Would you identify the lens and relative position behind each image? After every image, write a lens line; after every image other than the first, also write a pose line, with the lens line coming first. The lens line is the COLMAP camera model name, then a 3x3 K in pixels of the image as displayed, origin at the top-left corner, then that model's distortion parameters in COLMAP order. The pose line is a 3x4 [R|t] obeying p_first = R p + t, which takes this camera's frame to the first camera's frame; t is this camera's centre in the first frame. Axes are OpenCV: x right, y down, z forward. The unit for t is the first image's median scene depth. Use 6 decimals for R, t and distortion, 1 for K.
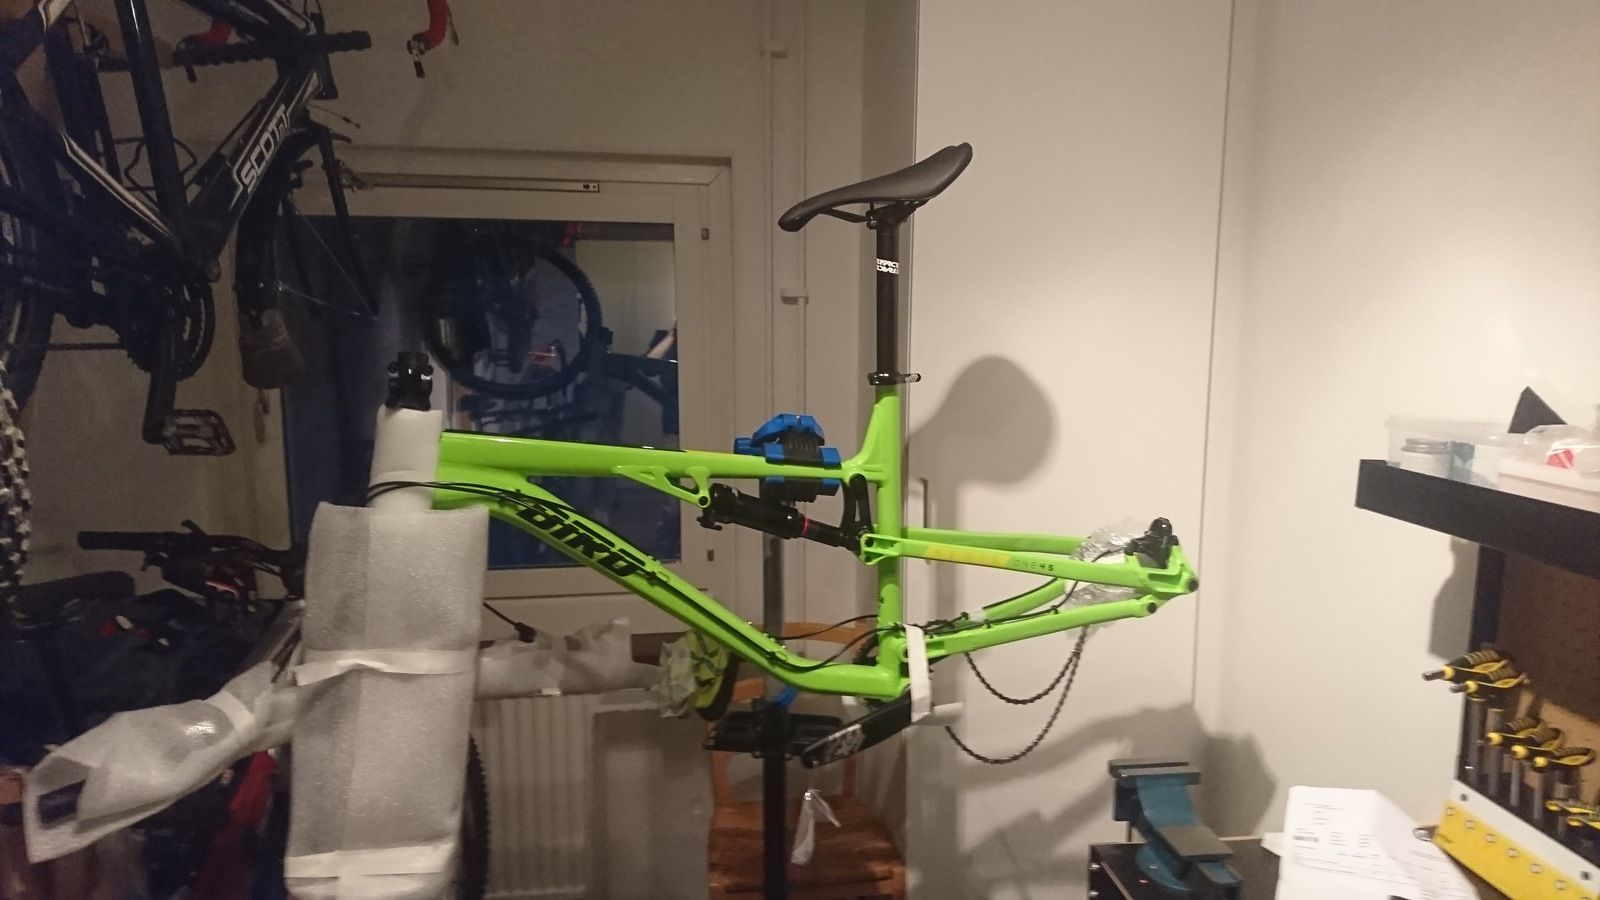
lens RADIAL K [[941.1, 0, 800.0], [0, 941.1, 450.0], [0, 0, 1]] dist [0.023020, -0.054073]
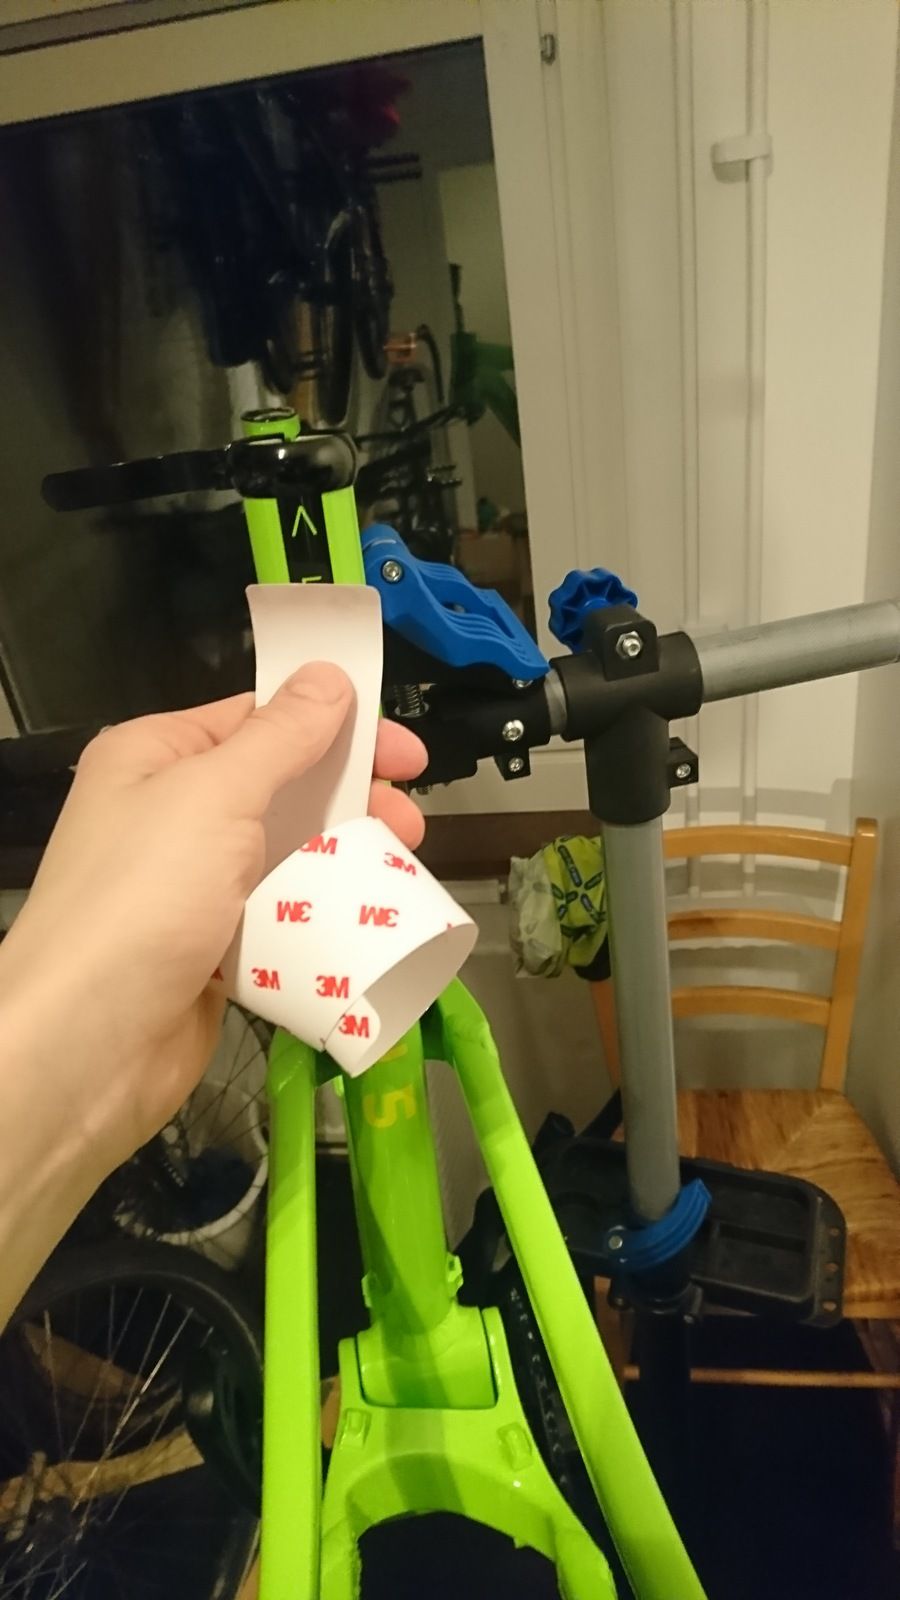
lens RADIAL K [[941.1, 0, 450.0], [0, 941.1, 800.0], [0, 0, 1]] dist [0.023020, -0.054073]
pose [[0.941154, -0.000234, -0.337977, 0.021434], [0.123218, 0.931412, 0.342474, -0.040288], [0.314716, -0.363966, 0.876631, 0.486429]]
